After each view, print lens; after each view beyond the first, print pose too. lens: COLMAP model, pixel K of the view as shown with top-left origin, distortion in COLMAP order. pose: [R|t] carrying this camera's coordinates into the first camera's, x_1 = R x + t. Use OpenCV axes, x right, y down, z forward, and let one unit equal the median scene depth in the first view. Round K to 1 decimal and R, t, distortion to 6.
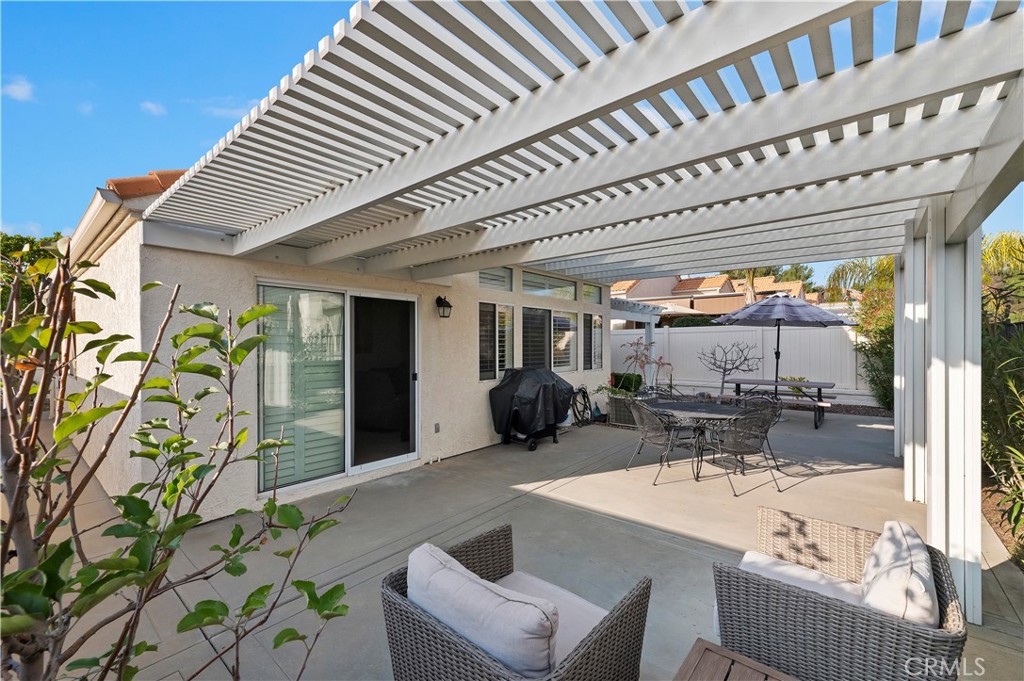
lens RADIAL K [[415.8, 0, 516.8], [0, 415.8, 329.7], [0, 0, 1]] dist [0.000284, -0.000021]
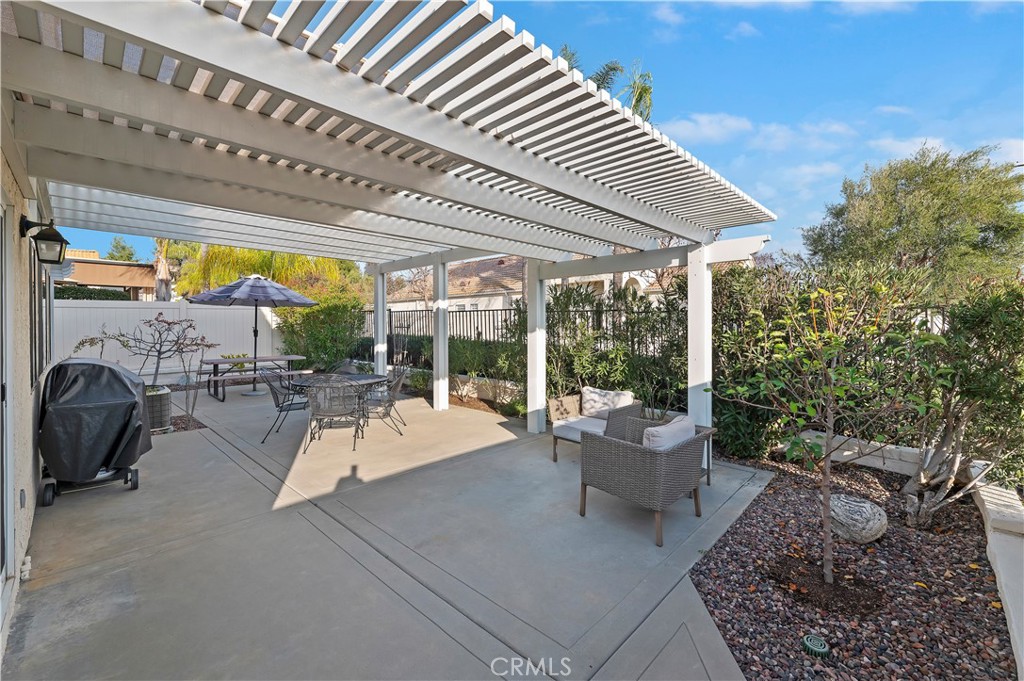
lens RADIAL K [[415.8, 0, 516.8], [0, 415.8, 329.7], [0, 0, 1]] dist [0.000284, -0.000021]
pose [[0.067931, -0.014184, 0.997589, -0.675438], [-0.038410, 0.999120, 0.016822, 0.015356], [-0.996950, -0.039460, 0.067327, 0.461323]]
